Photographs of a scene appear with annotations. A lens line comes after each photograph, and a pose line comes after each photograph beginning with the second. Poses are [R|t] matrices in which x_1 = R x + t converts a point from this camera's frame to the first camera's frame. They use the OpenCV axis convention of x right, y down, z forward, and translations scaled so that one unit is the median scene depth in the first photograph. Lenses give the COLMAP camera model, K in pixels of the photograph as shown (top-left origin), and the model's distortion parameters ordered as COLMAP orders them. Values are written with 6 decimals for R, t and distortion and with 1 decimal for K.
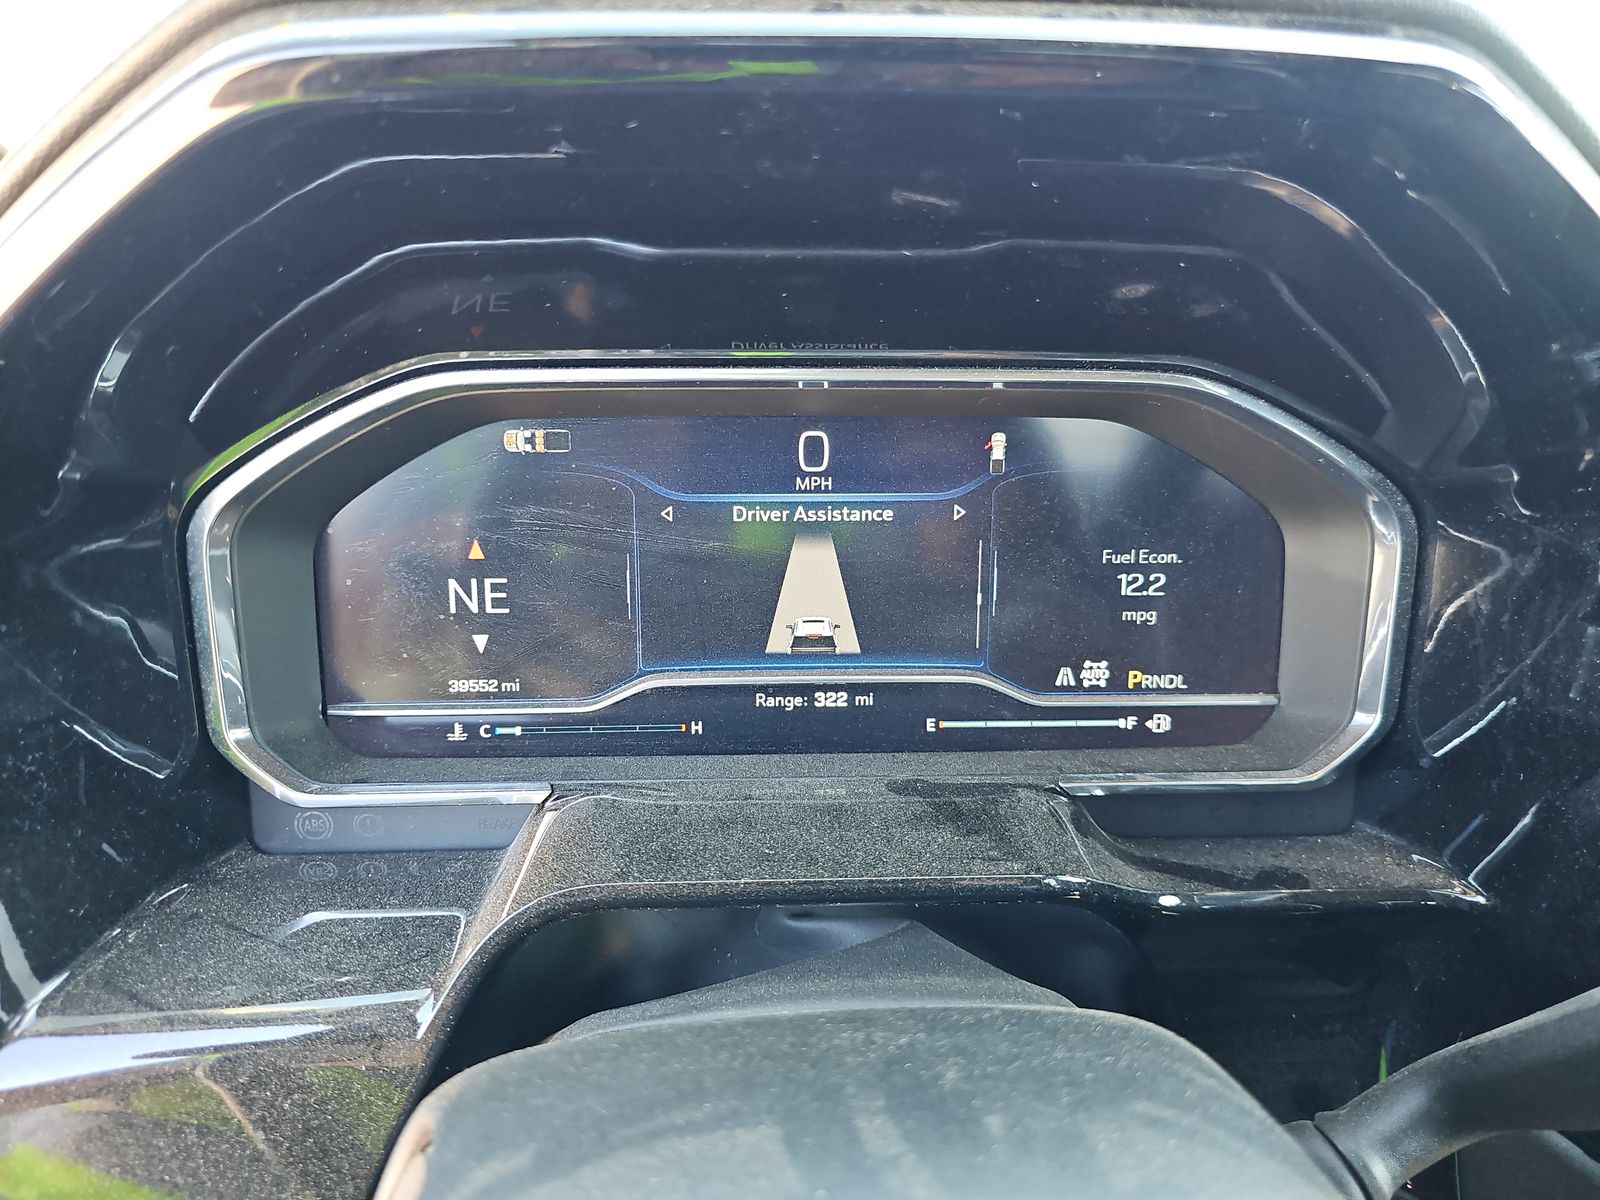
lens RADIAL K [[1085.1, 0, 800.0], [0, 1085.1, 600.0], [0, 0, 1]] dist [0.030136, -0.062426]
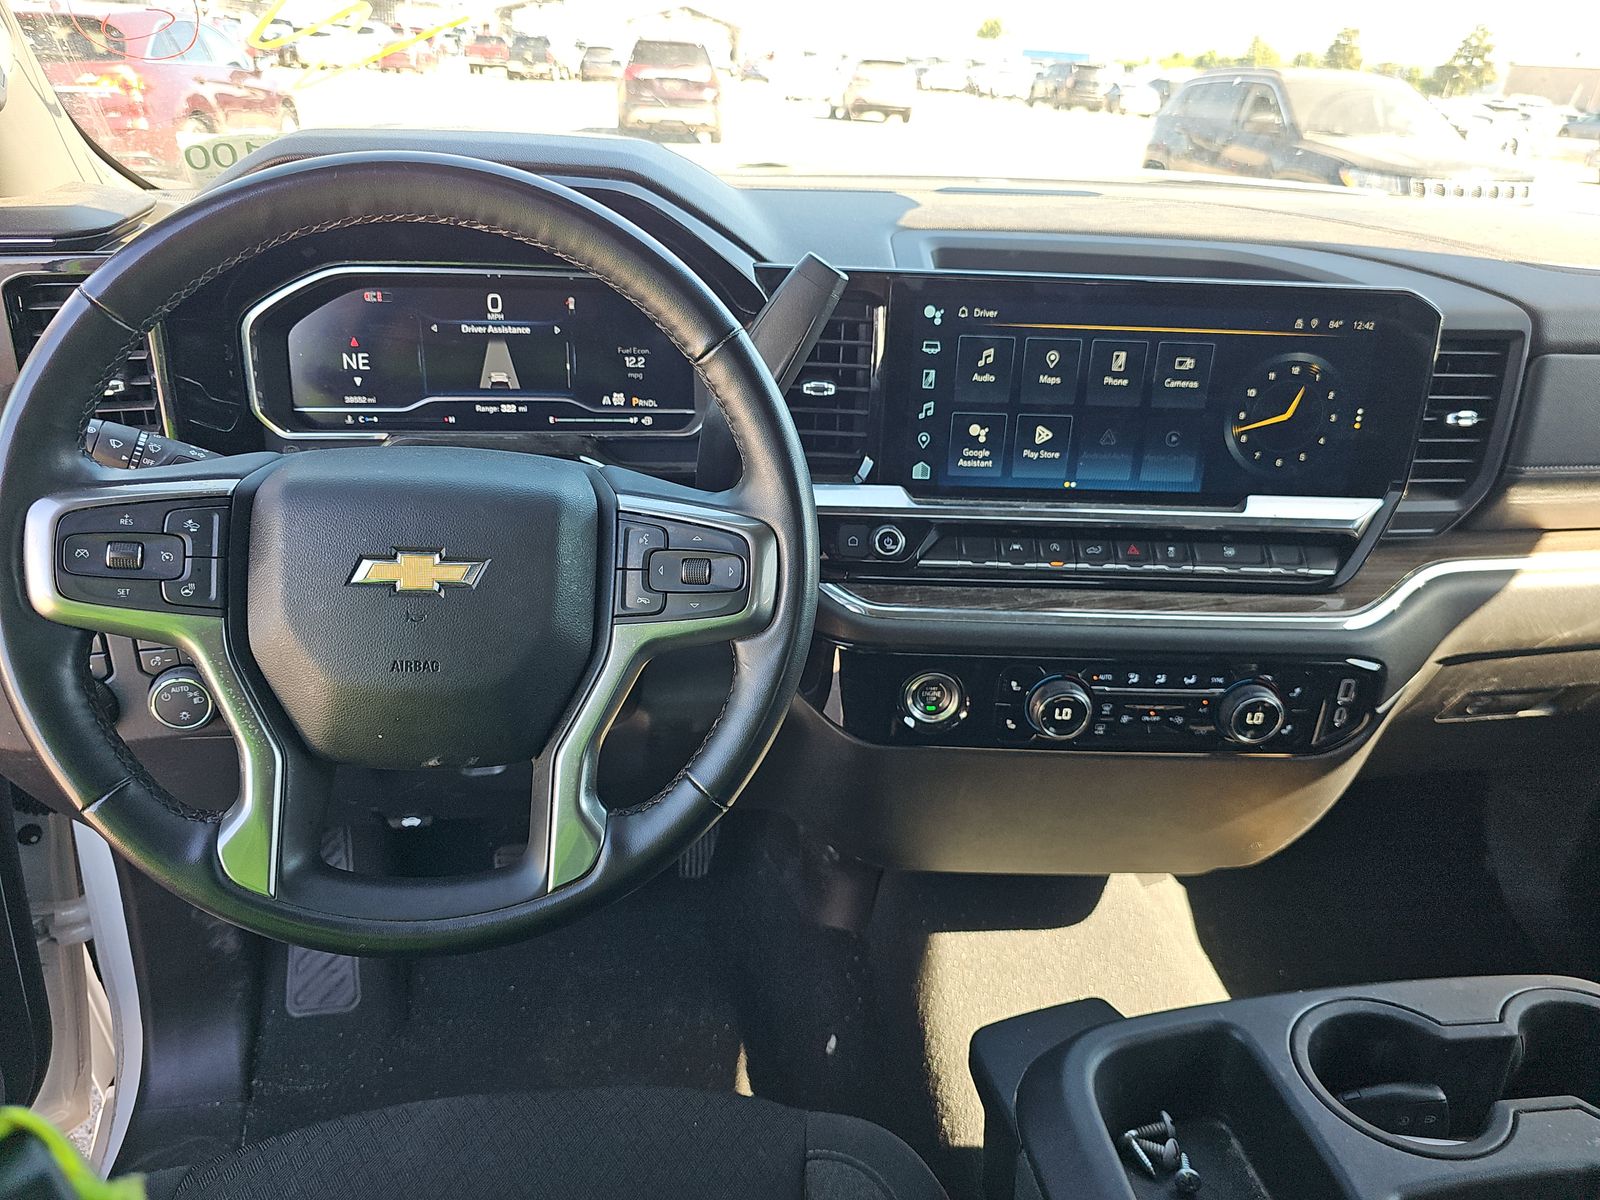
lens RADIAL K [[1085.1, 0, 800.0], [0, 1085.1, 600.0], [0, 0, 1]] dist [0.030136, -0.062426]
pose [[0.993586, -0.010896, 0.112553, 0.404107], [0.001128, 0.996252, 0.086487, 0.313510], [-0.113074, -0.085805, 0.989875, -1.545607]]
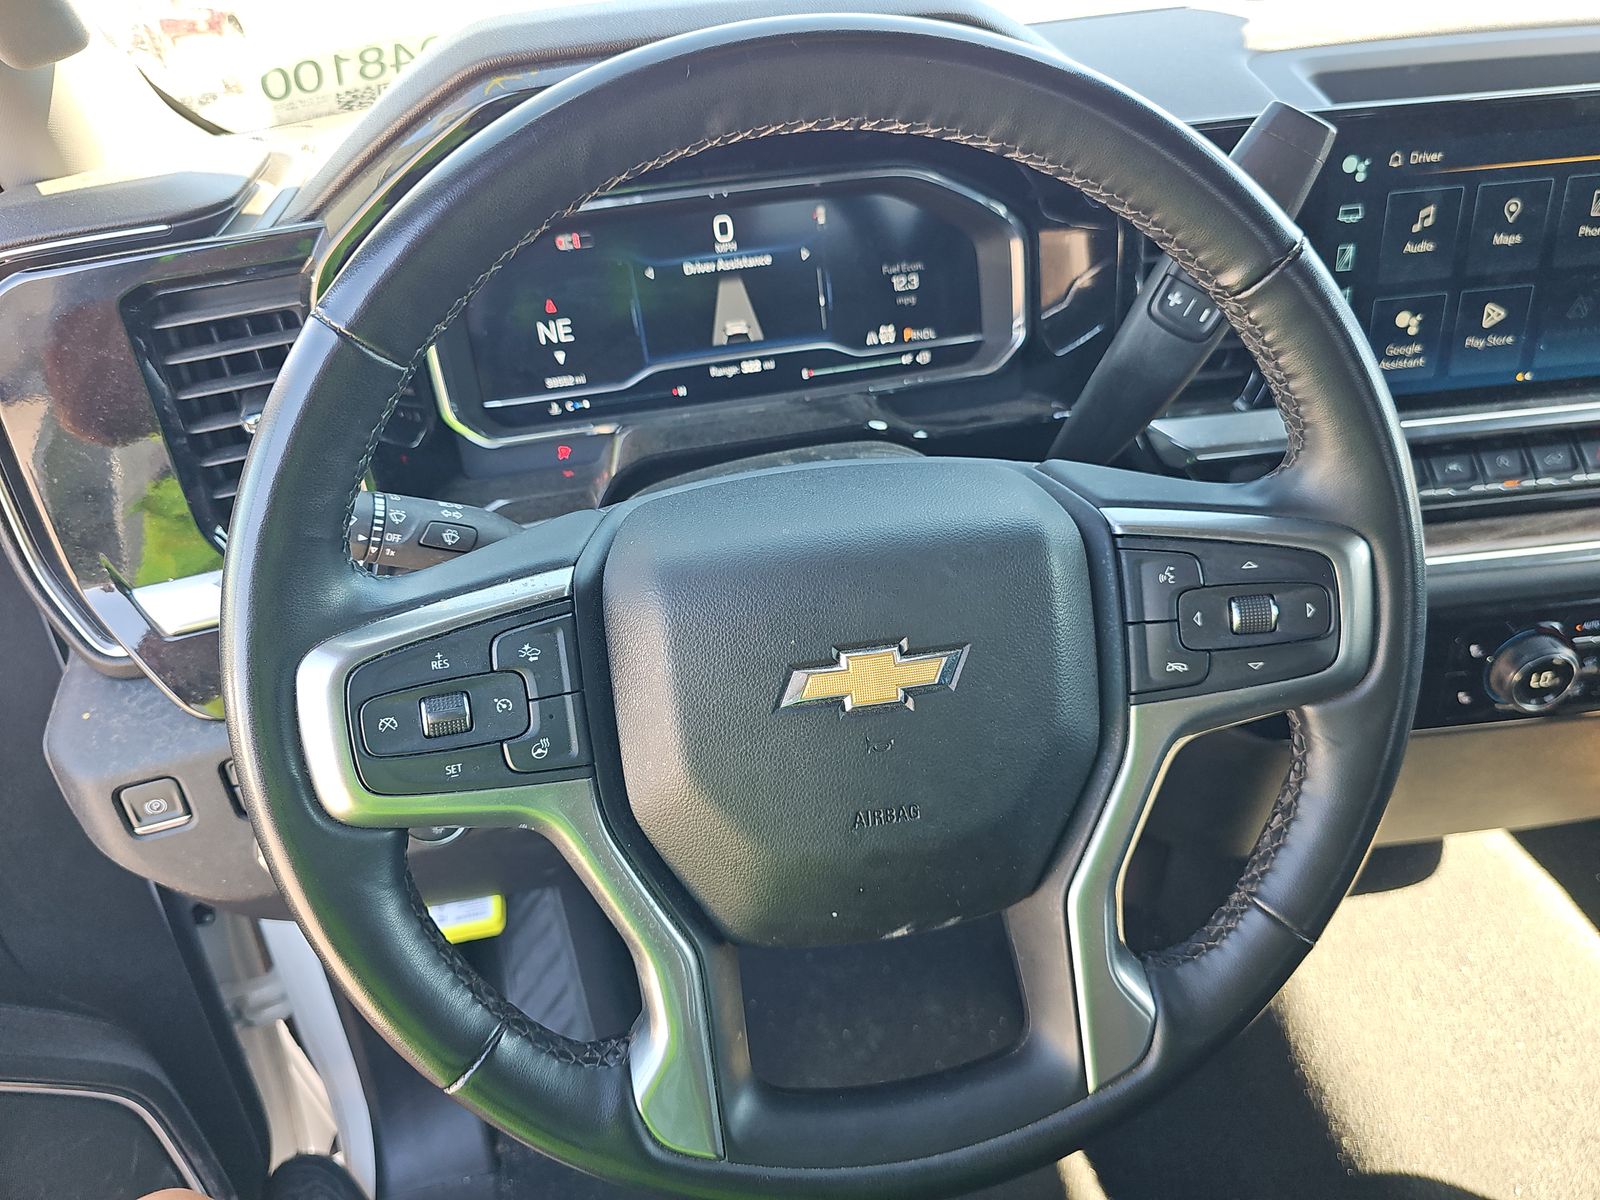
lens RADIAL K [[1085.1, 0, 800.0], [0, 1085.1, 600.0], [0, 0, 1]] dist [0.030136, -0.062426]
pose [[0.986098, -0.145294, 0.080621, -0.098811], [0.127033, 0.971960, 0.197882, 0.124843], [-0.107111, -0.184890, 0.976905, -0.930832]]
